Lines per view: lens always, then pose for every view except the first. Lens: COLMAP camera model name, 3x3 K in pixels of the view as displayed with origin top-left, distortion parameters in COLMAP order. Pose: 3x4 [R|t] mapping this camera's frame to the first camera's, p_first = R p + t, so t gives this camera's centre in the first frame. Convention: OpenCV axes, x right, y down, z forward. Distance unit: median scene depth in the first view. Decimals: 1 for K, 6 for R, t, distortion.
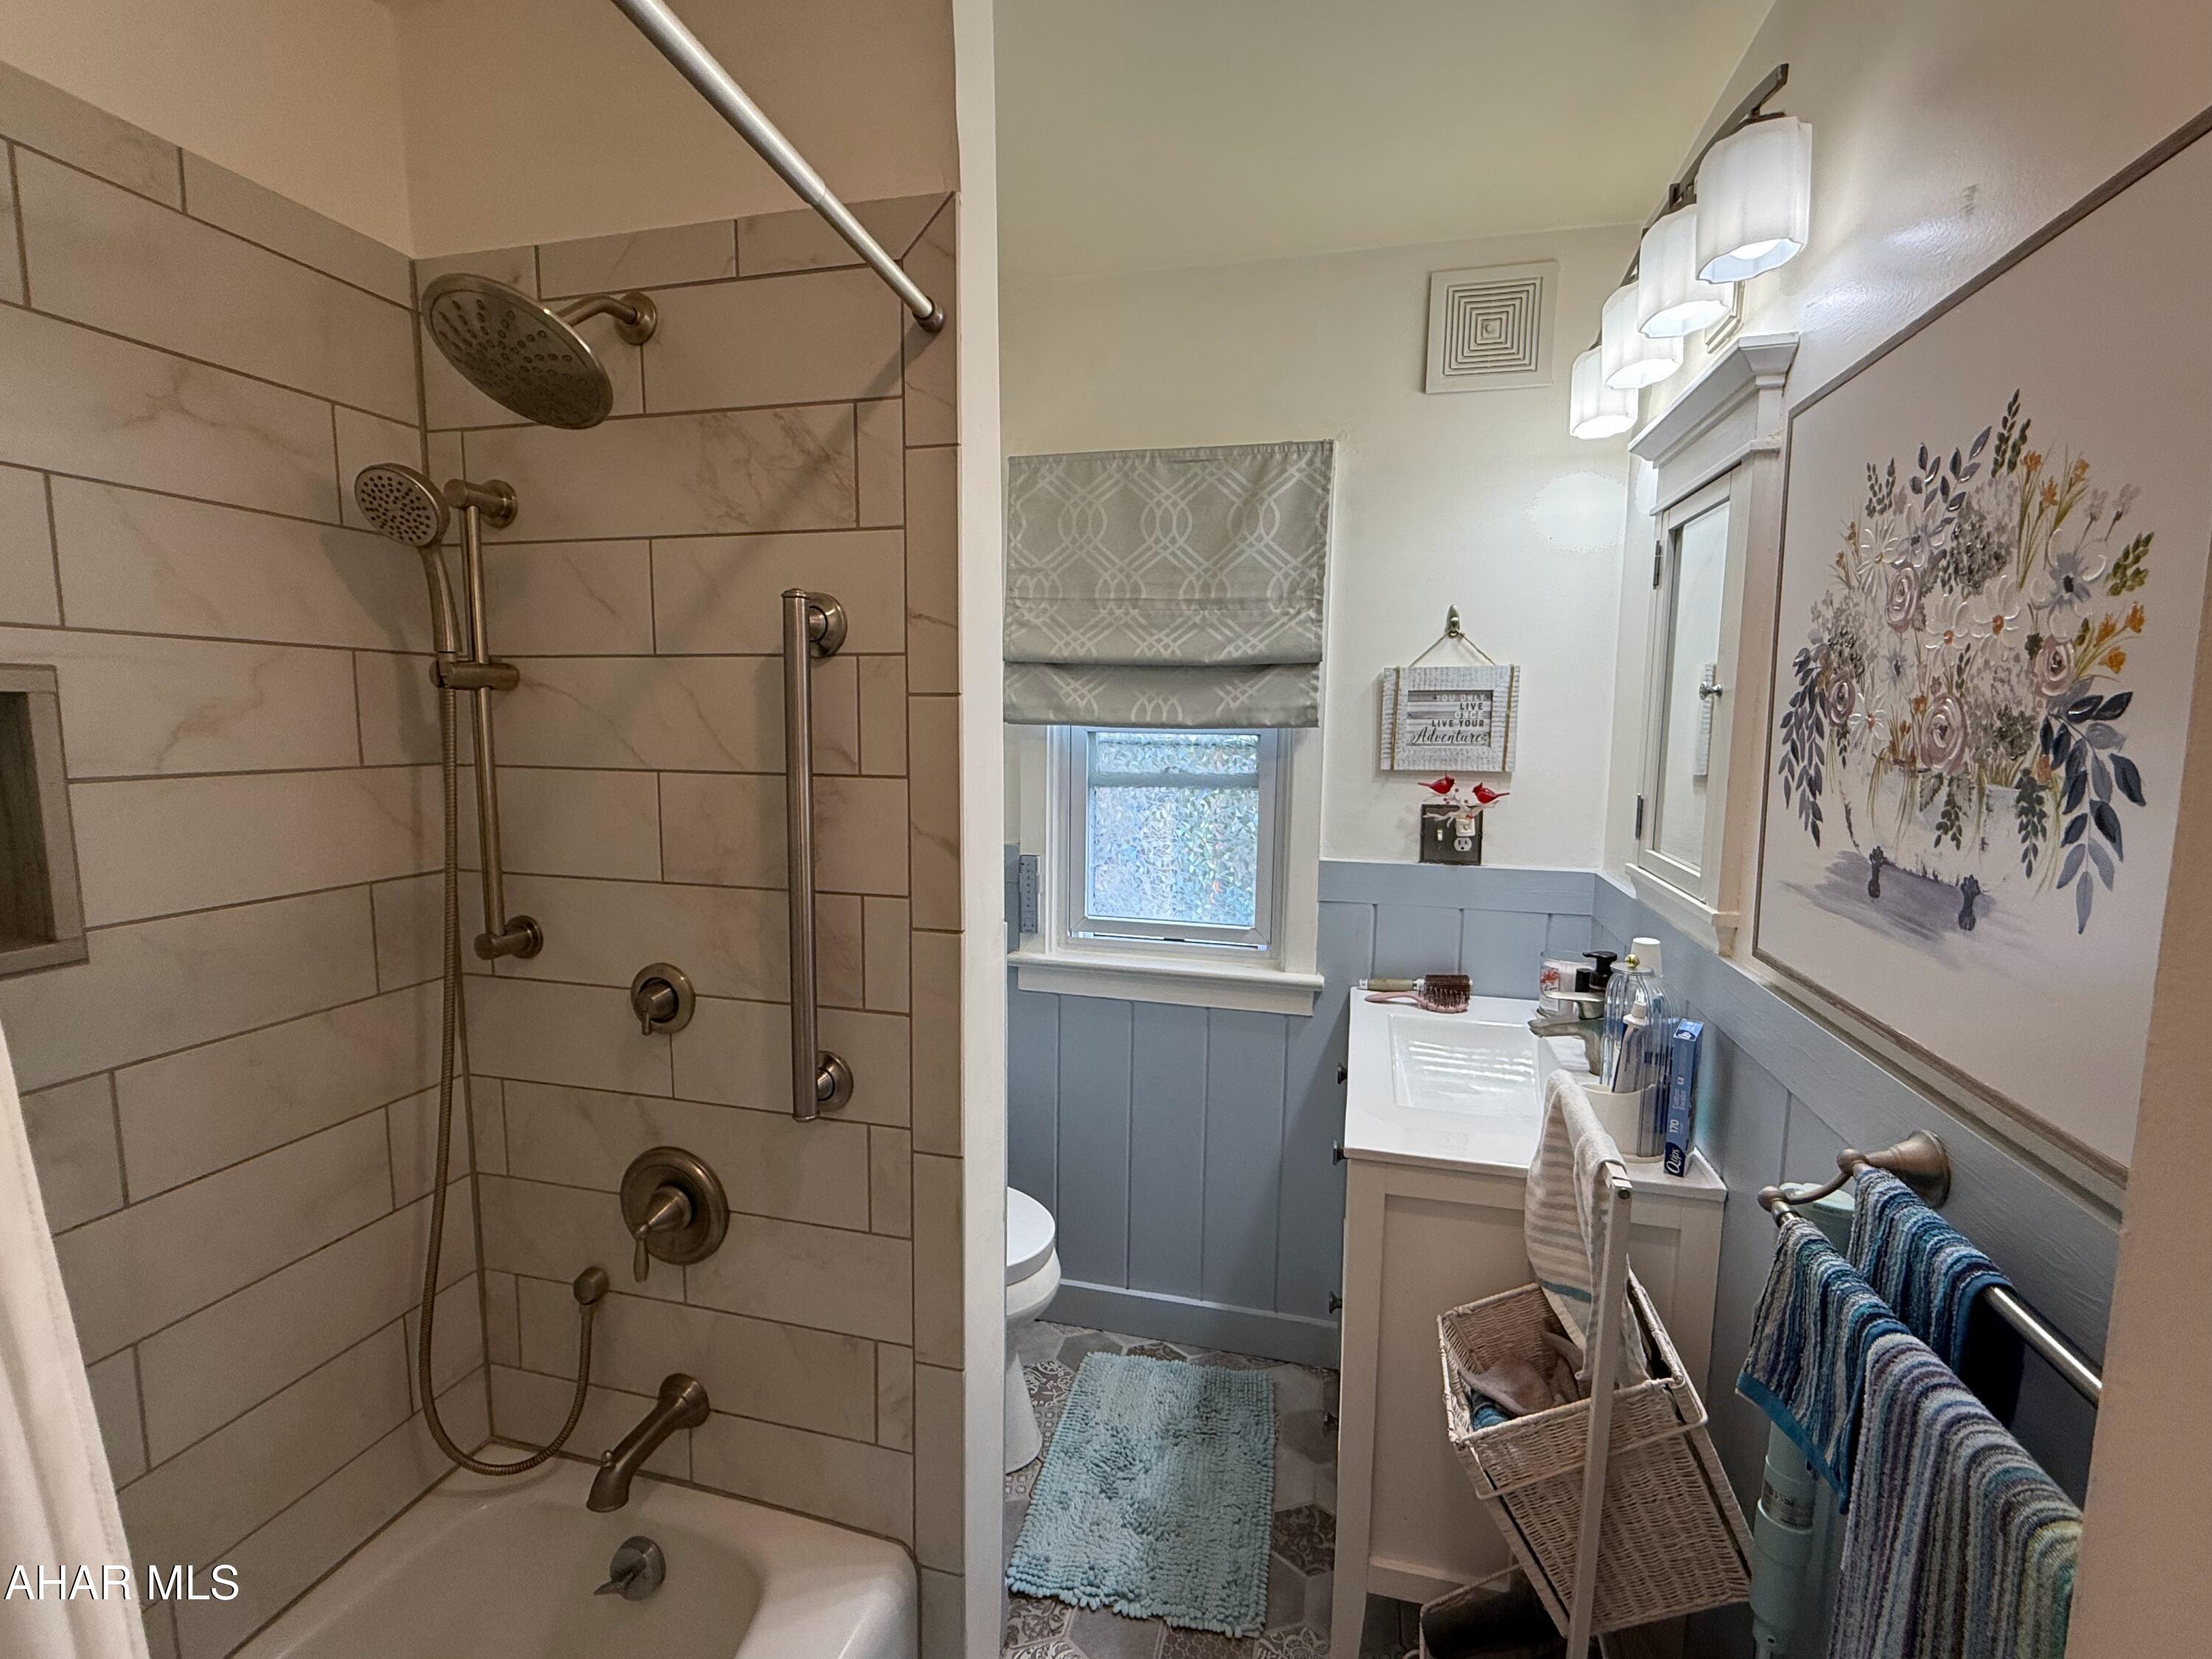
lens RADIAL K [[995.8, 0, 1106.0], [0, 995.8, 829.5], [0, 0, 1]] dist [-0.001234, -0.000441]
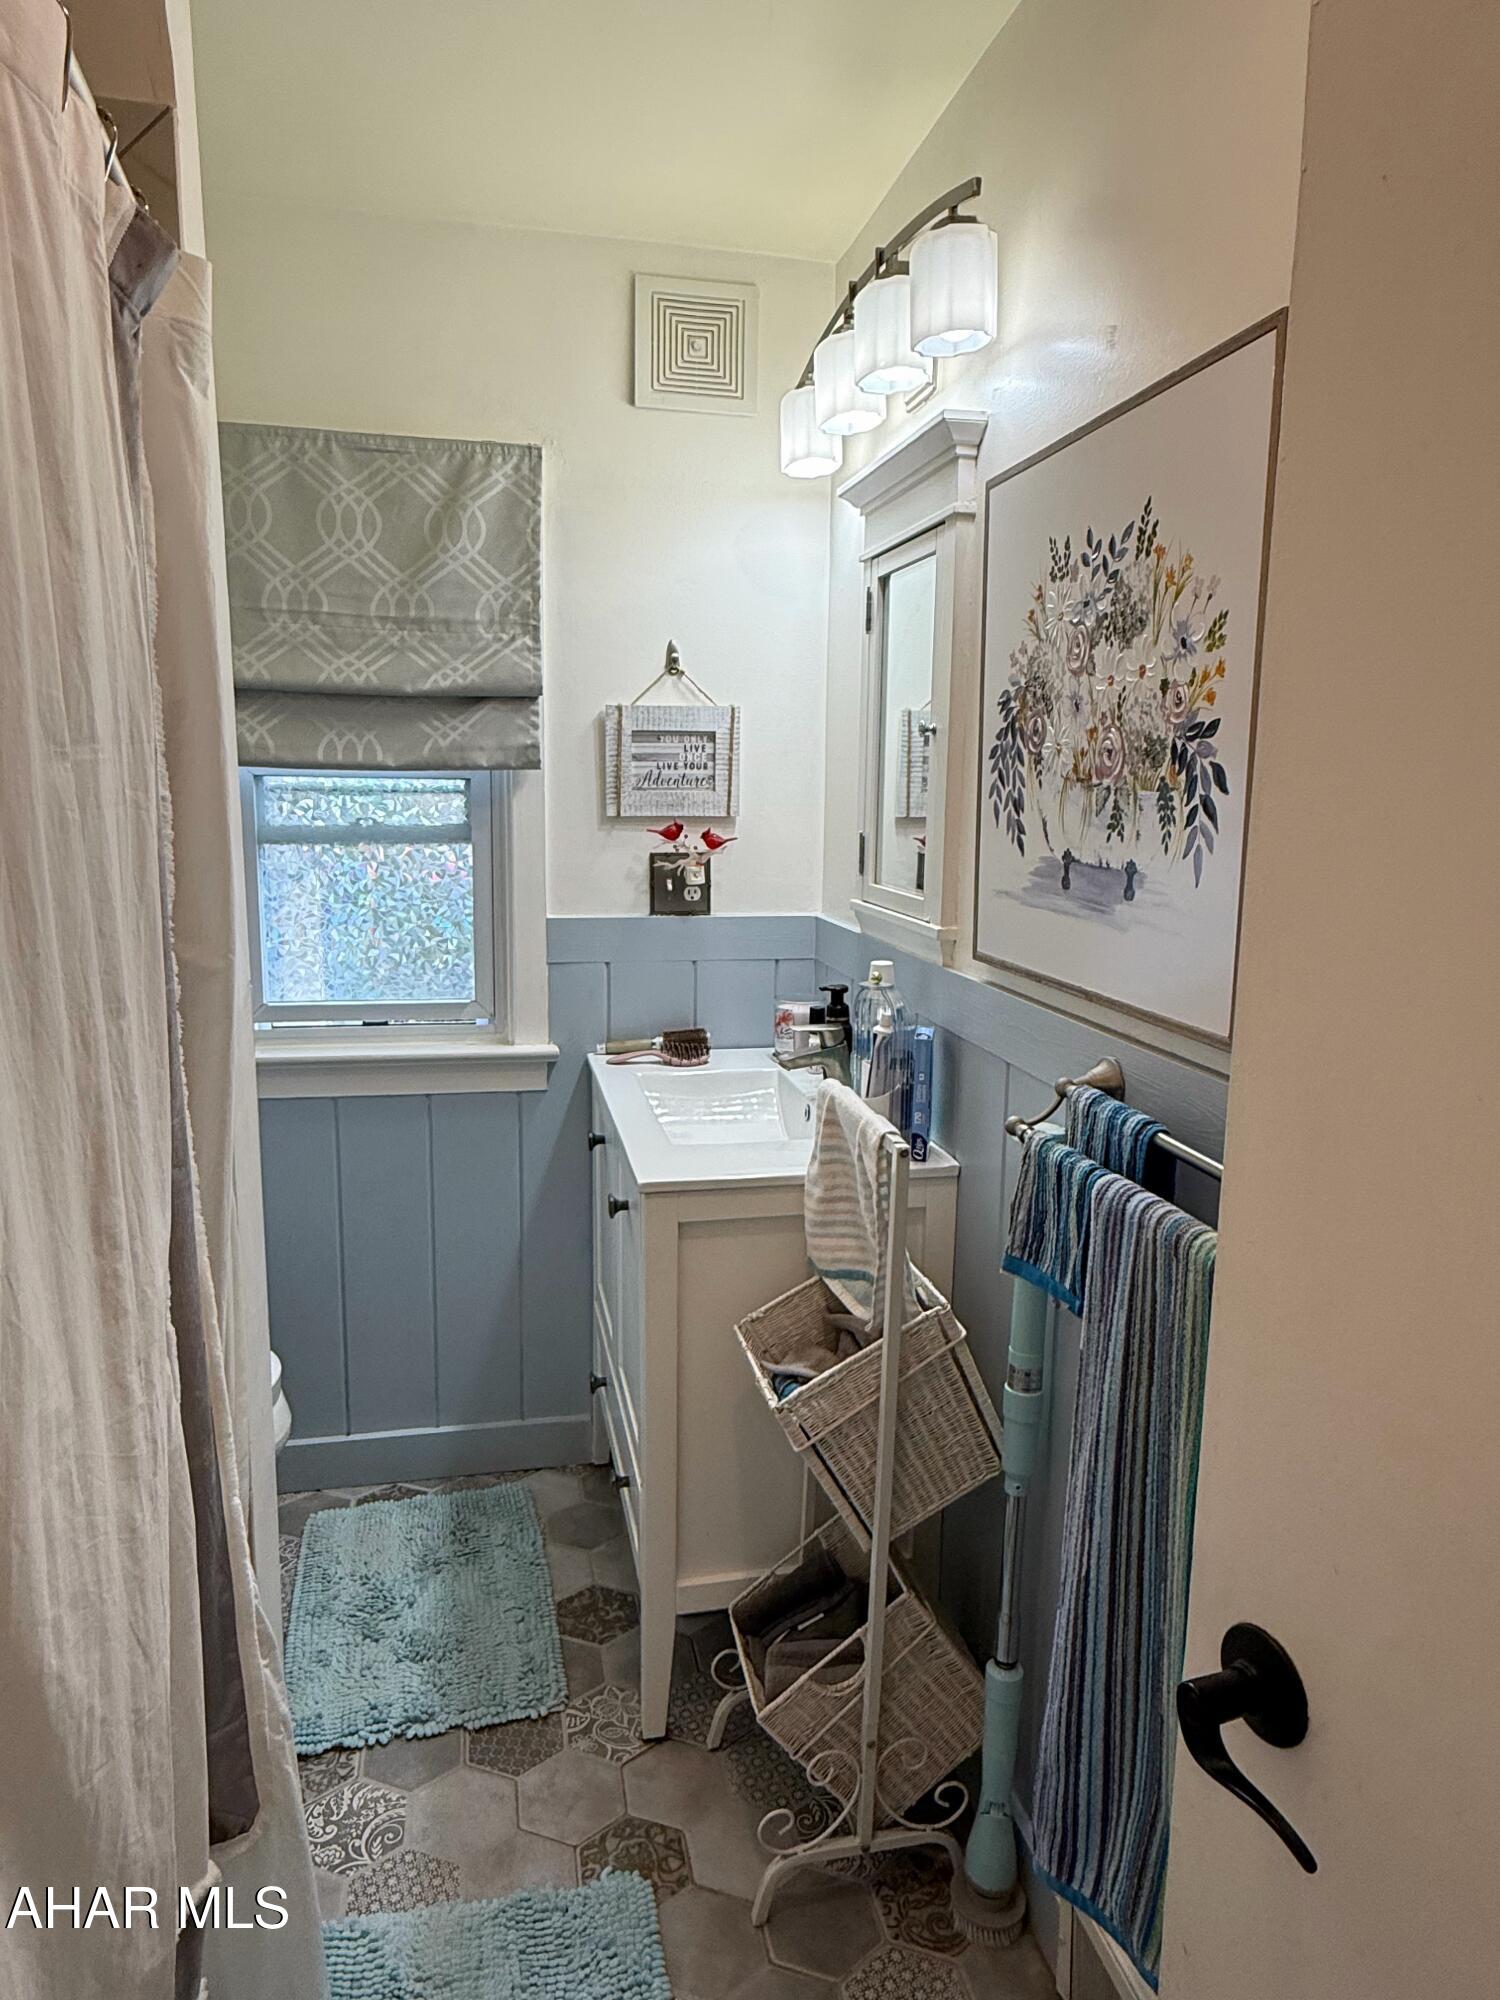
lens RADIAL K [[1260.6, 0, 750.0], [0, 1260.6, 1000.0], [0, 0, 1]] dist [-0.004236, -0.002318]
pose [[0.893099, -0.072673, 0.443952, -0.174280], [0.046771, 0.996517, 0.069035, 0.044946], [-0.447423, -0.040891, 0.893387, -0.145046]]
